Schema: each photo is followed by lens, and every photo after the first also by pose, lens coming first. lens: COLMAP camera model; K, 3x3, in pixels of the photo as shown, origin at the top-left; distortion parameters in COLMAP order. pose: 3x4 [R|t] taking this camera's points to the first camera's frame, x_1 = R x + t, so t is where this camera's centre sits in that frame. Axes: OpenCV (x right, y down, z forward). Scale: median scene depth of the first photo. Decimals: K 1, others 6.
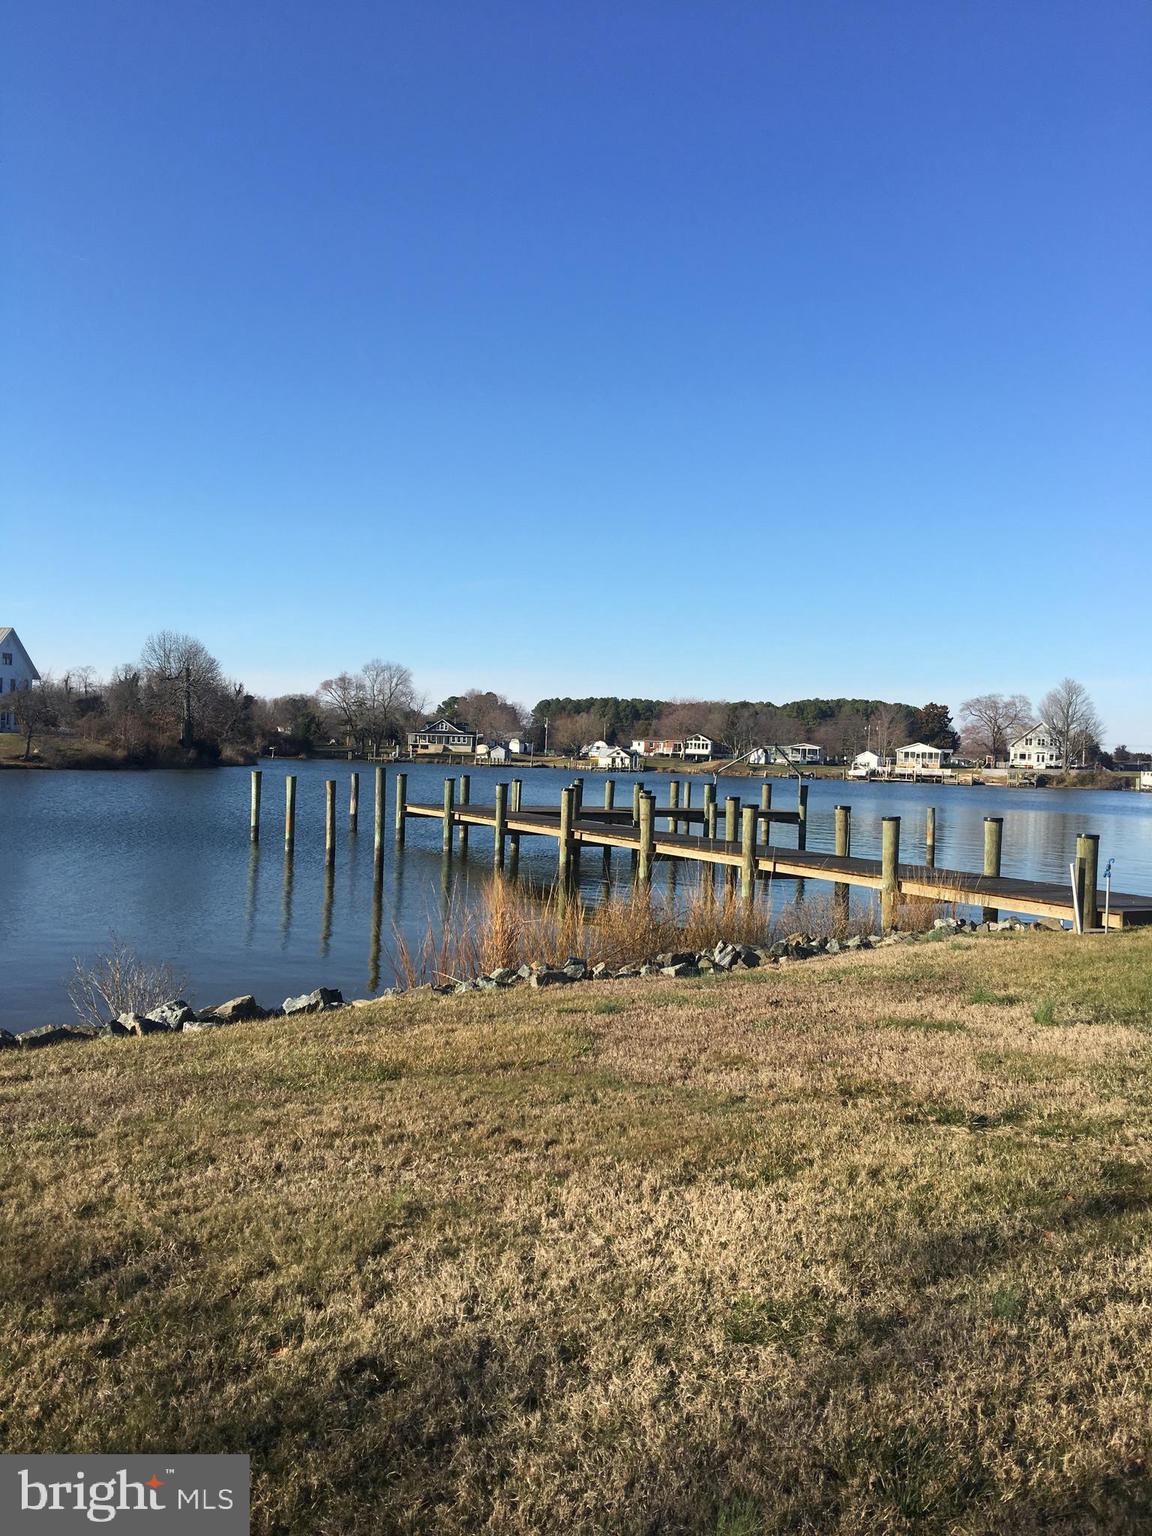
lens RADIAL K [[1267.2, 0, 579.2], [0, 1267.2, 769.7], [0, 0, 1]] dist [0.045029, -0.098977]
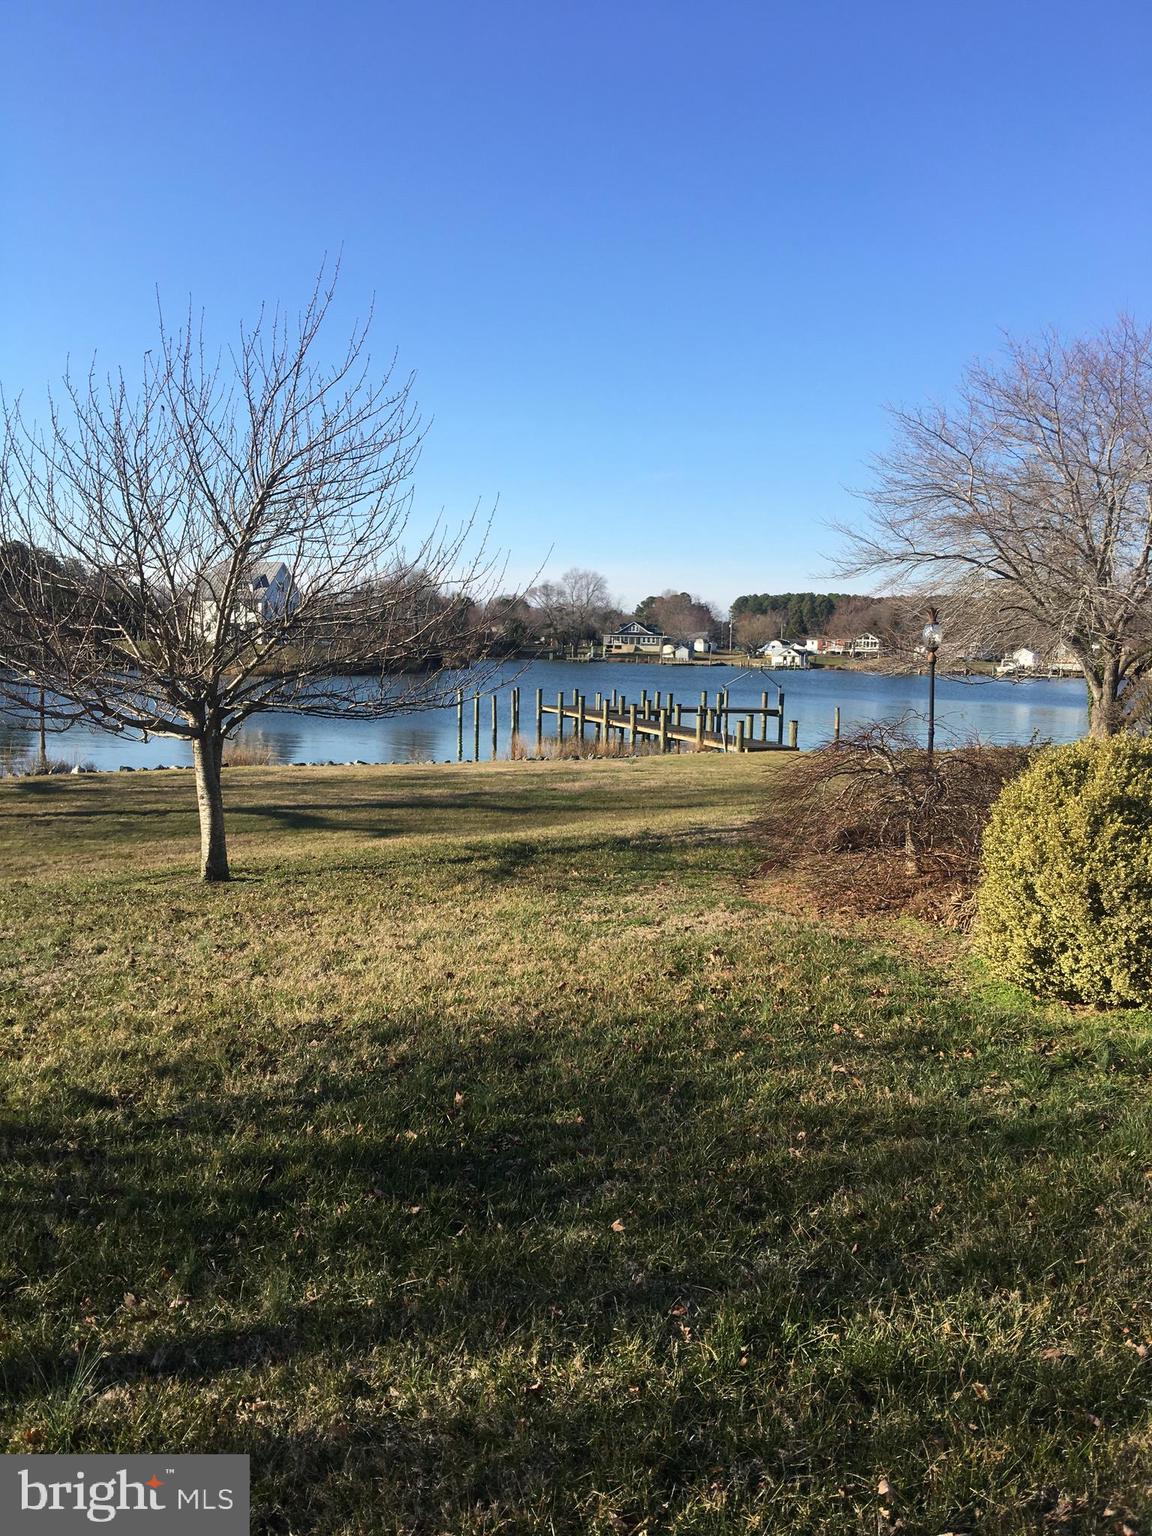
lens RADIAL K [[1267.2, 0, 574.8], [0, 1267.2, 768.2], [0, 0, 1]] dist [0.045029, -0.098977]
pose [[0.985460, 0.006522, -0.169780, 0.030128], [0.007674, 0.996534, 0.082828, -0.004648], [0.169731, -0.082926, 0.981995, -0.106143]]
